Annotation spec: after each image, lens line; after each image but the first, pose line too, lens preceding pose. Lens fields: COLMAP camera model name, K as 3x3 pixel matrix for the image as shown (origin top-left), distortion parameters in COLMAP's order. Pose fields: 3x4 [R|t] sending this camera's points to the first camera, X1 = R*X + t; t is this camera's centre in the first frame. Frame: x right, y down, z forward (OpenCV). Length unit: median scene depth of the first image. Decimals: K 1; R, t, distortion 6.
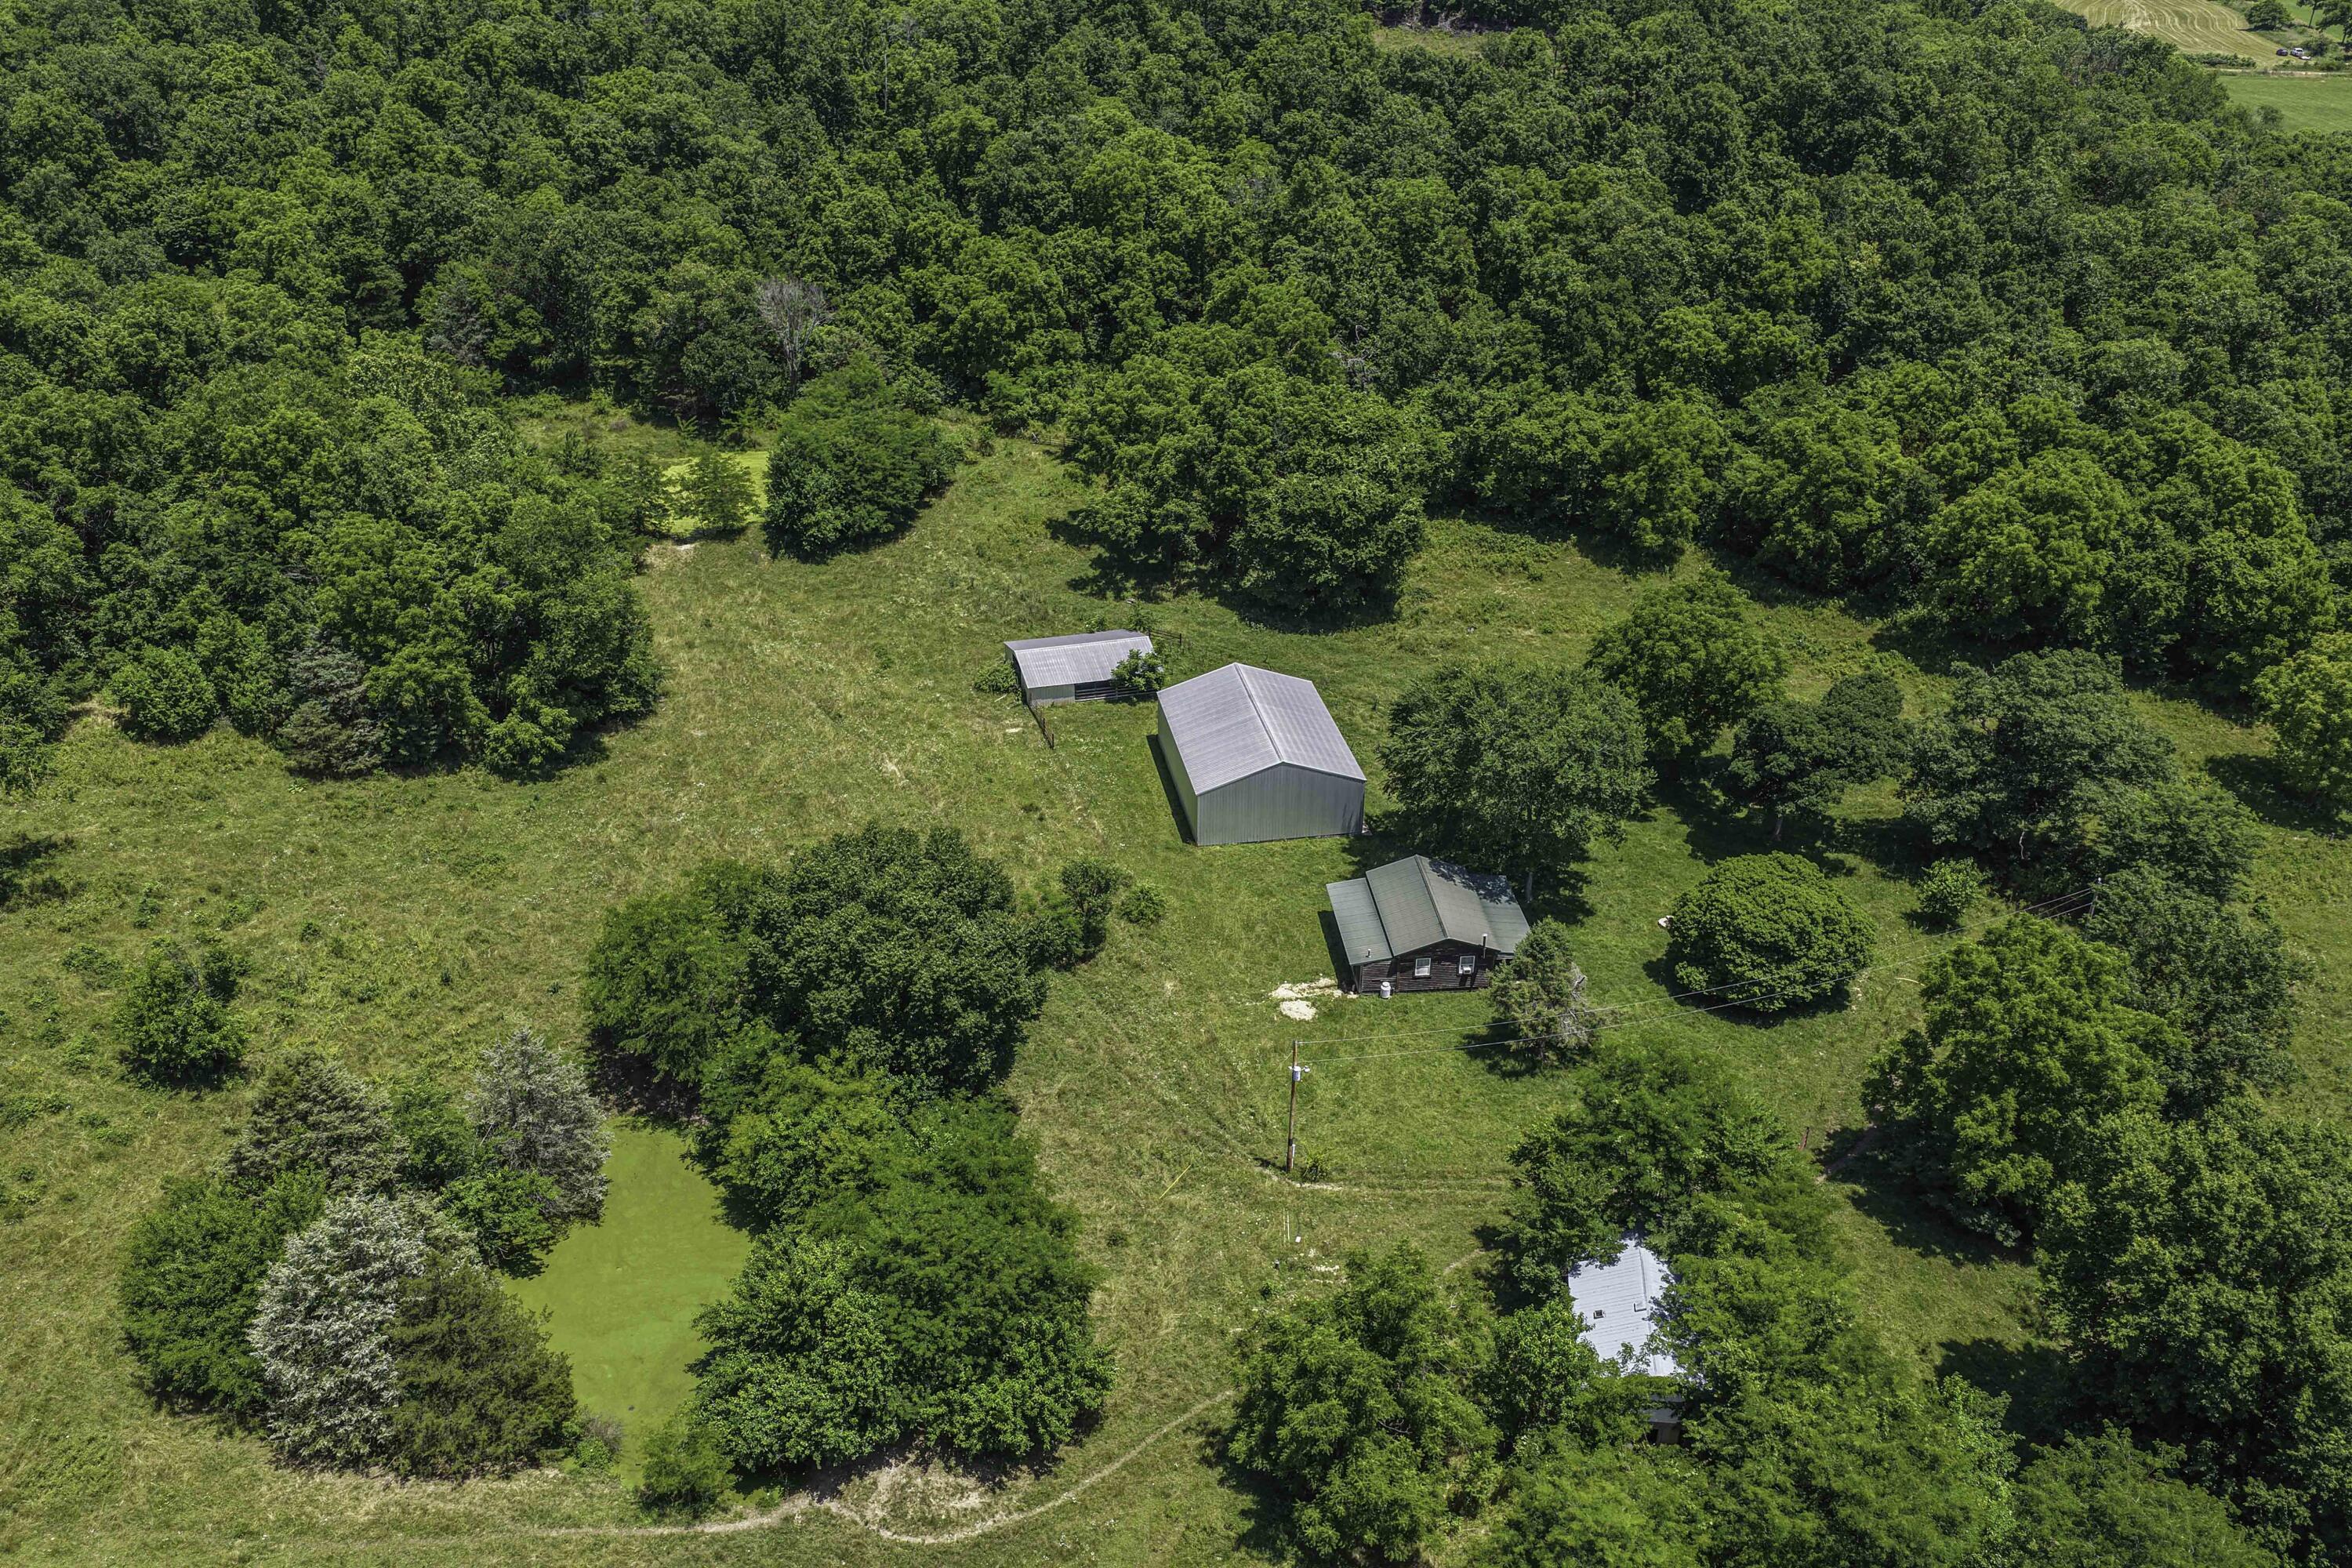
lens RADIAL K [[1950.9, 0, 1176.0], [0, 1950.9, 784.0], [0, 0, 1]] dist [-0.015301, 0.042465]
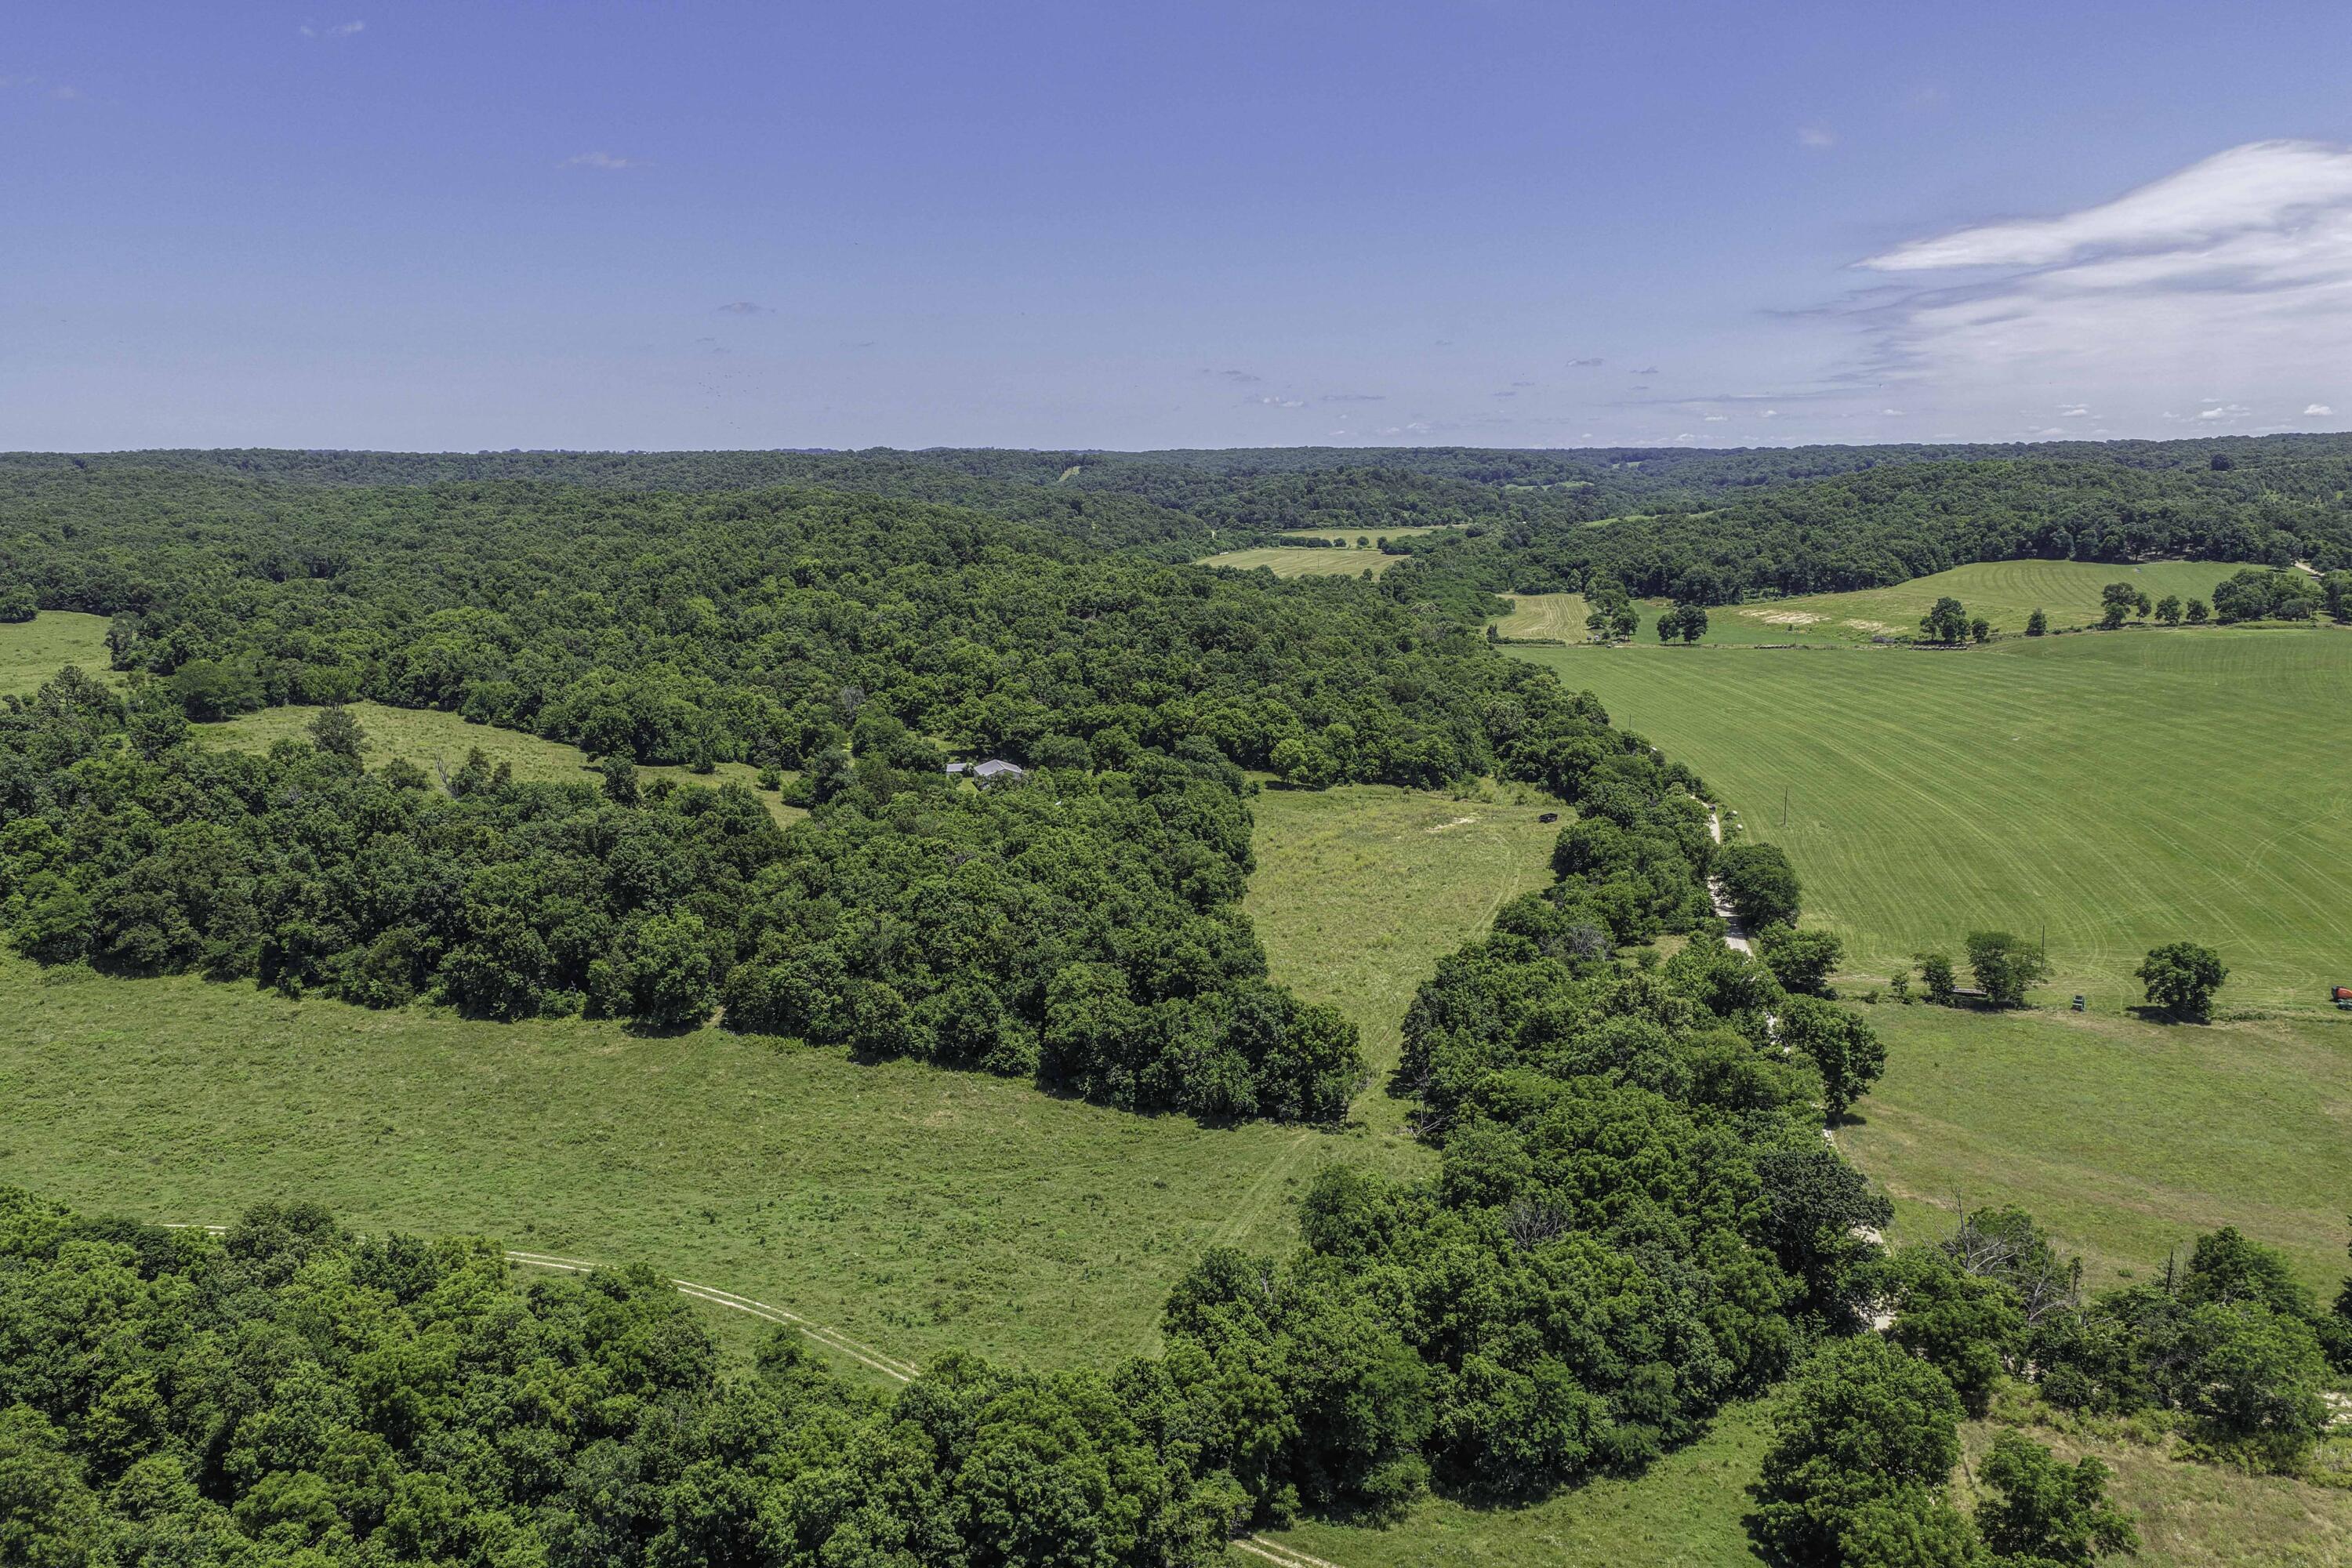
lens RADIAL K [[1950.9, 0, 1176.0], [0, 1950.9, 784.0], [0, 0, 1]] dist [-0.015301, 0.042465]
pose [[0.996982, -0.023485, 0.073999, 0.083518], [0.045551, 0.948797, -0.312586, 0.984434], [-0.062869, 0.315013, 0.947003, -2.128070]]
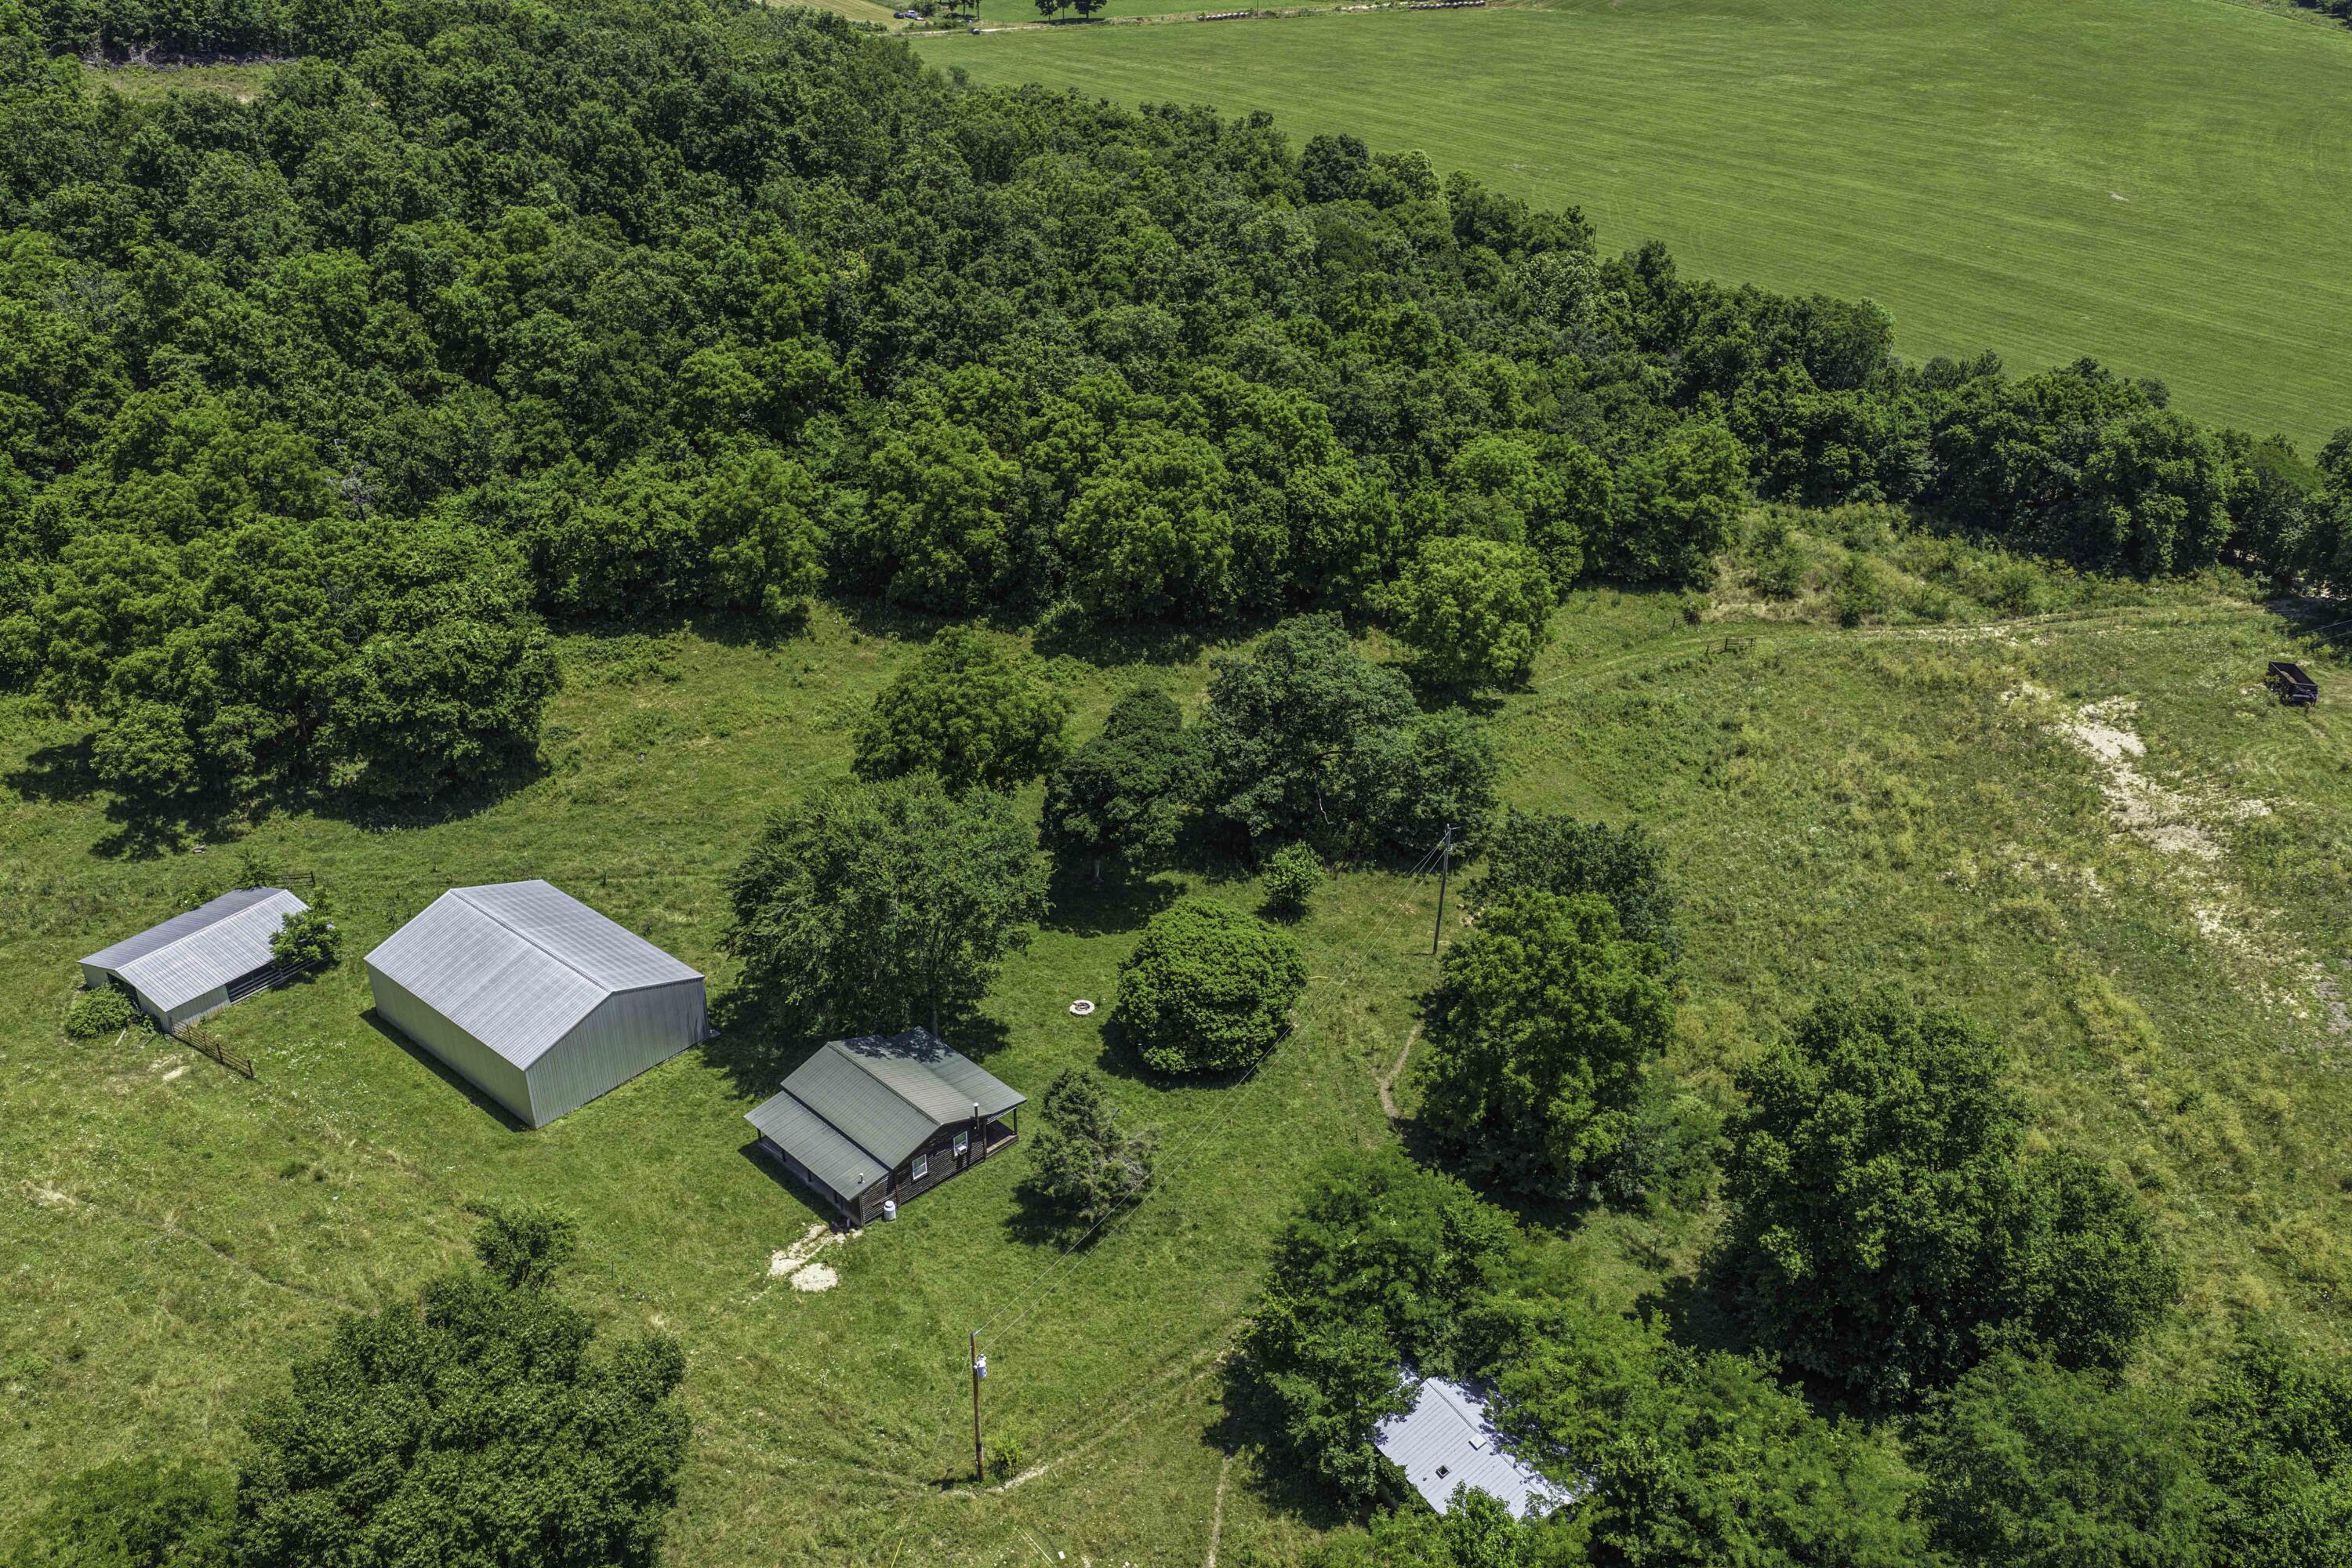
lens RADIAL K [[1950.9, 0, 1176.0], [0, 1950.9, 784.0], [0, 0, 1]] dist [-0.015301, 0.042465]
pose [[0.771803, -0.298160, 0.561624, -0.152669], [0.294372, 0.950440, 0.100041, -0.083284], [-0.563618, 0.088115, 0.821323, 0.154411]]
